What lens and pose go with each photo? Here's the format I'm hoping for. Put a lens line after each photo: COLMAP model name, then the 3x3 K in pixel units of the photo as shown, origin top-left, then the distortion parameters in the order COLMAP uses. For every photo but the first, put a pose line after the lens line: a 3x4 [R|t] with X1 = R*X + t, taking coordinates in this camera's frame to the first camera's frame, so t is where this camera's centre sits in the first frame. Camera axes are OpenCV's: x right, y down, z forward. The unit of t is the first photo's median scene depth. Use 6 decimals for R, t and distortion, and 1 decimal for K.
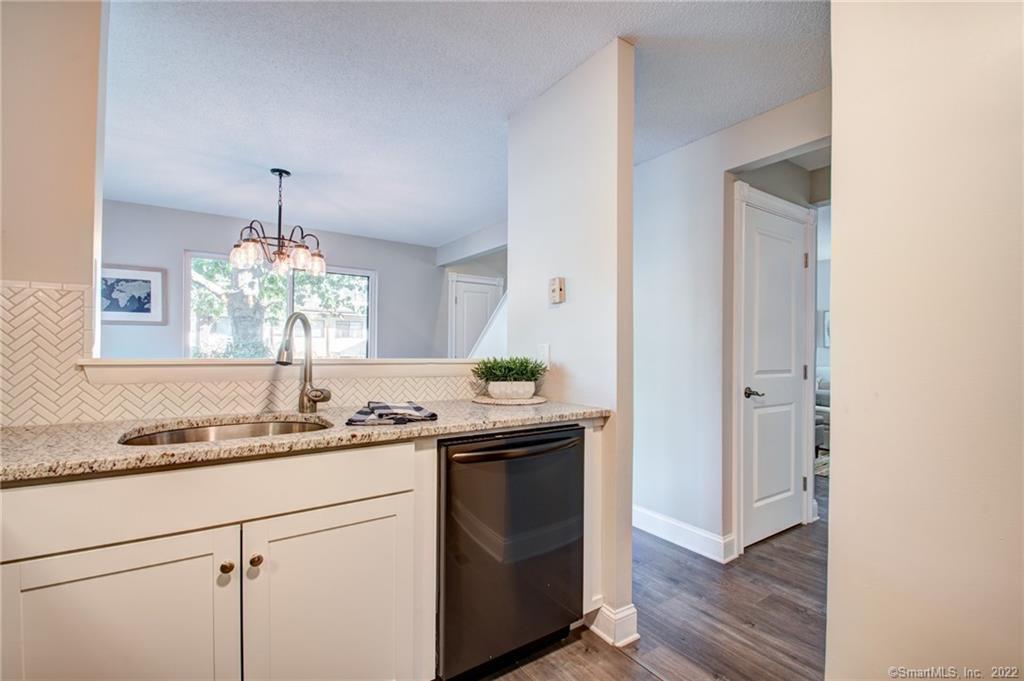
lens RADIAL K [[447.0, 0, 512.5], [0, 447.0, 345.8], [0, 0, 1]] dist [0.026445, -0.022965]
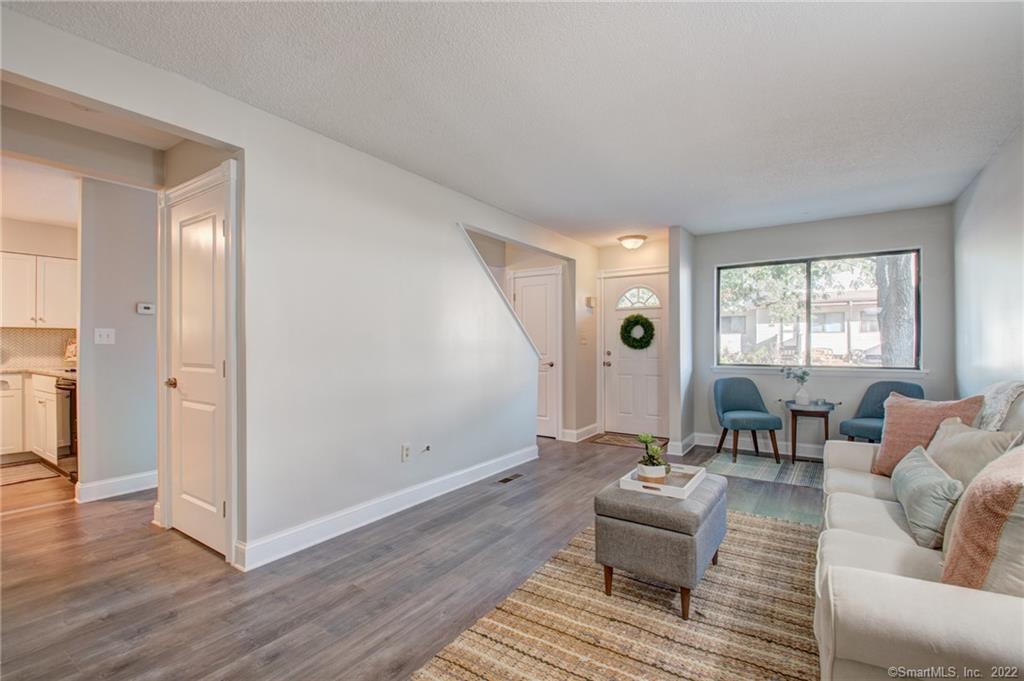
lens RADIAL K [[447.0, 0, 512.5], [0, 447.0, 345.8], [0, 0, 1]] dist [0.026445, -0.022965]
pose [[0.383087, -0.004423, -0.923702, 0.132838], [0.008955, 0.999959, -0.001074, 0.001833], [0.923669, -0.007860, 0.383111, 0.097995]]
